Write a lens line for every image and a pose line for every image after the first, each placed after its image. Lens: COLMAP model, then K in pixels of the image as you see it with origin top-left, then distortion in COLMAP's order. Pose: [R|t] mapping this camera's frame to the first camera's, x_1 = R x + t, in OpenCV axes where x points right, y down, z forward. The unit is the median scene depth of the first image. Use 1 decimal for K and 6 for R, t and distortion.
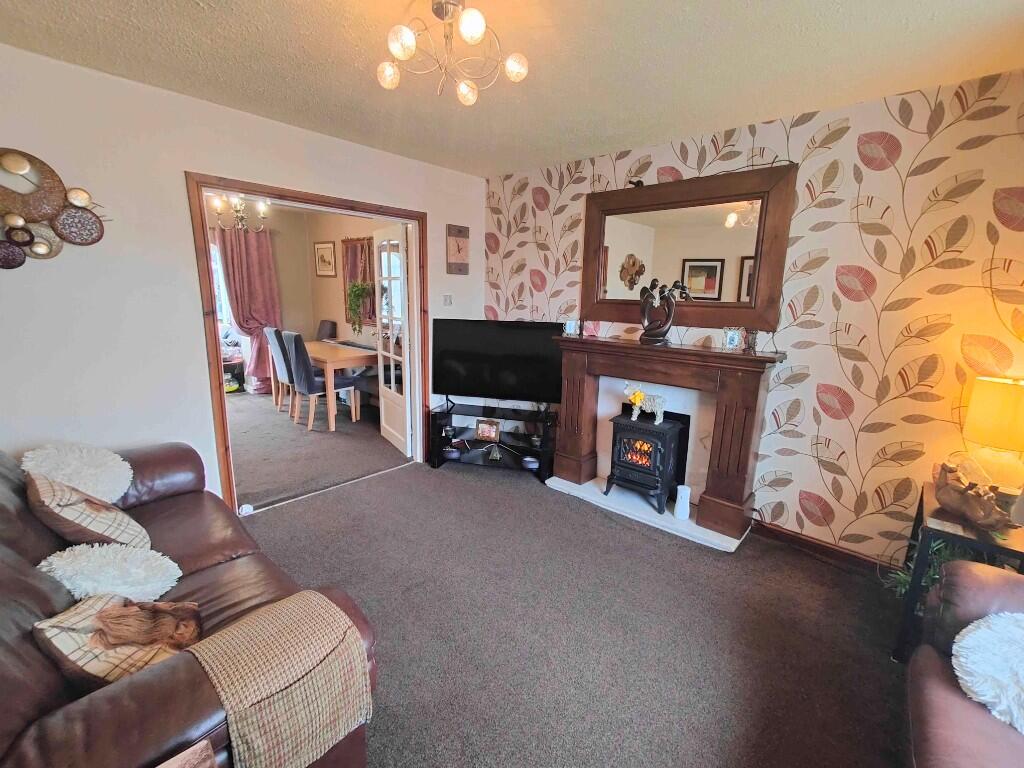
lens RADIAL K [[450.0, 0, 513.3], [0, 450.0, 380.4], [0, 0, 1]] dist [0.002433, -0.000535]
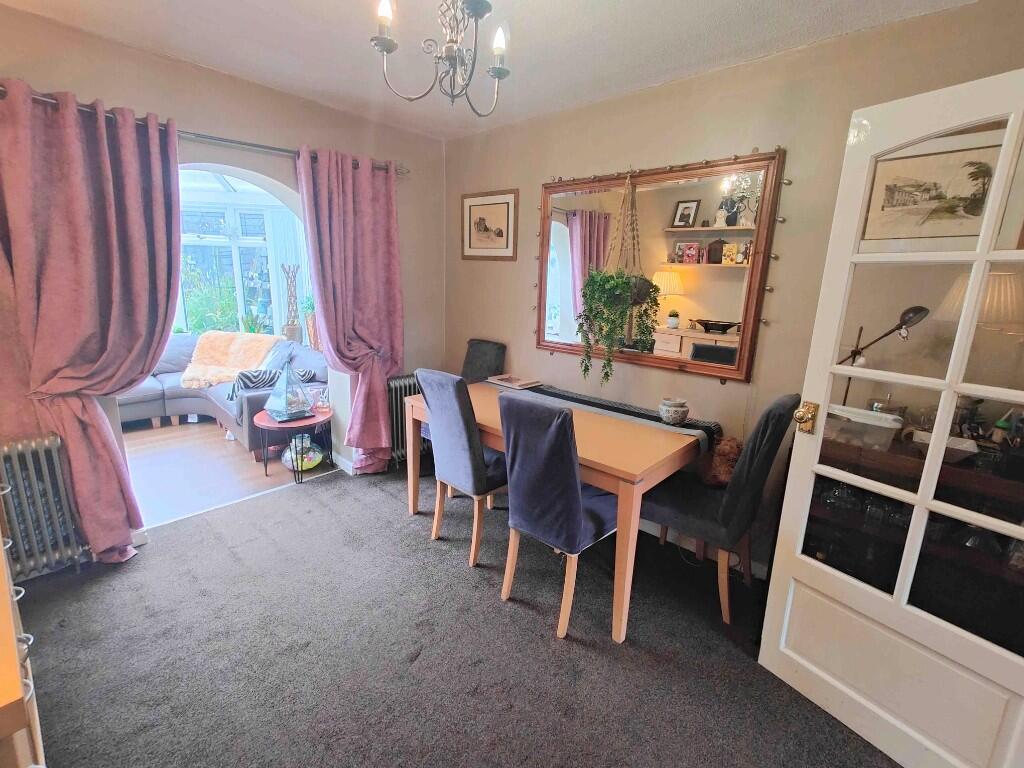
lens RADIAL K [[450.0, 0, 520.9], [0, 450.0, 381.5], [0, 0, 1]] dist [0.002433, -0.000535]
pose [[0.999966, 0.008186, 0.000810, -0.501273], [-0.008204, 0.999648, 0.025237, -0.130738], [-0.000603, -0.025243, 0.999681, 0.612724]]
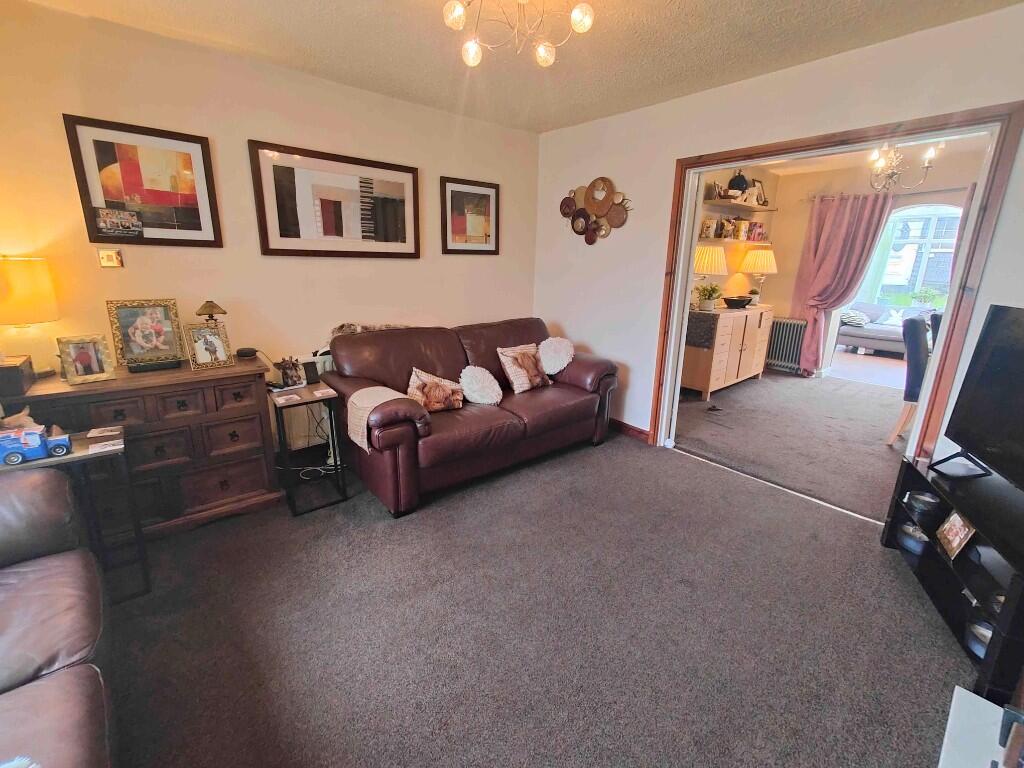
lens RADIAL K [[450.0, 0, 515.1], [0, 450.0, 380.1], [0, 0, 1]] dist [0.002433, -0.000535]
pose [[-0.130323, 0.232887, -0.963732, 0.363036], [-0.211422, 0.943138, 0.256500, -0.057395], [0.968668, 0.237182, -0.073675, 0.420199]]
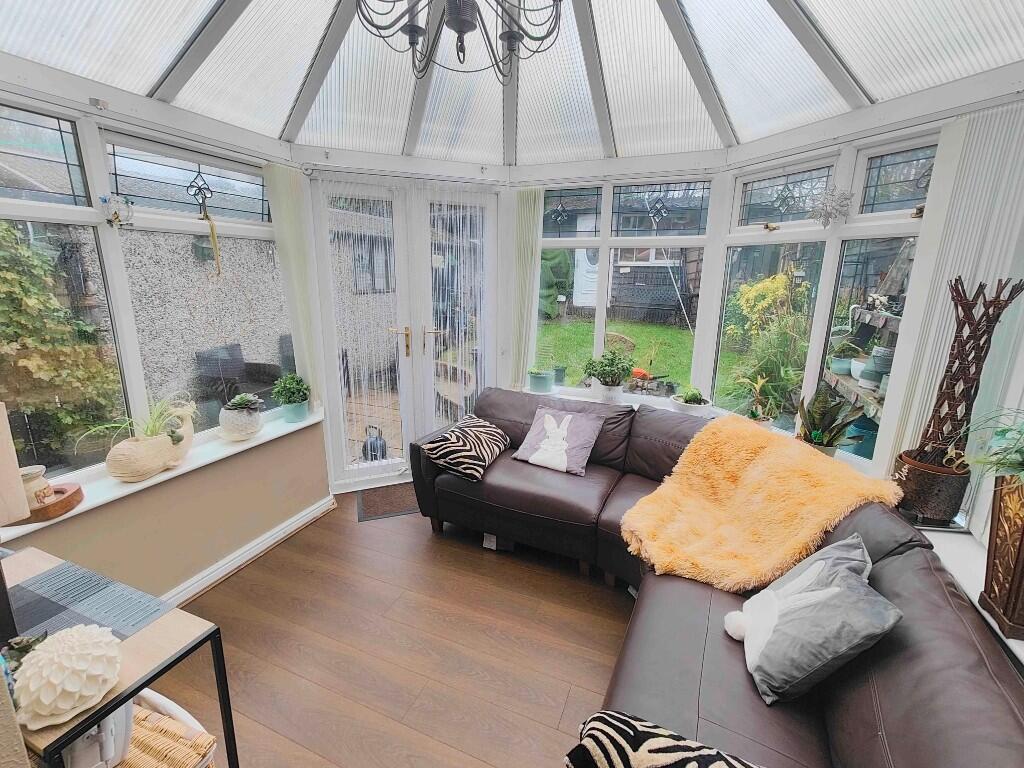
lens RADIAL K [[450.0, 0, 517.3], [0, 450.0, 385.2], [0, 0, 1]] dist [0.002433, -0.000535]
pose [[0.335727, 0.201498, -0.920155, -0.664164], [-0.191352, 0.971073, 0.142831, -0.202087], [0.922319, 0.128121, 0.364573, 0.918573]]
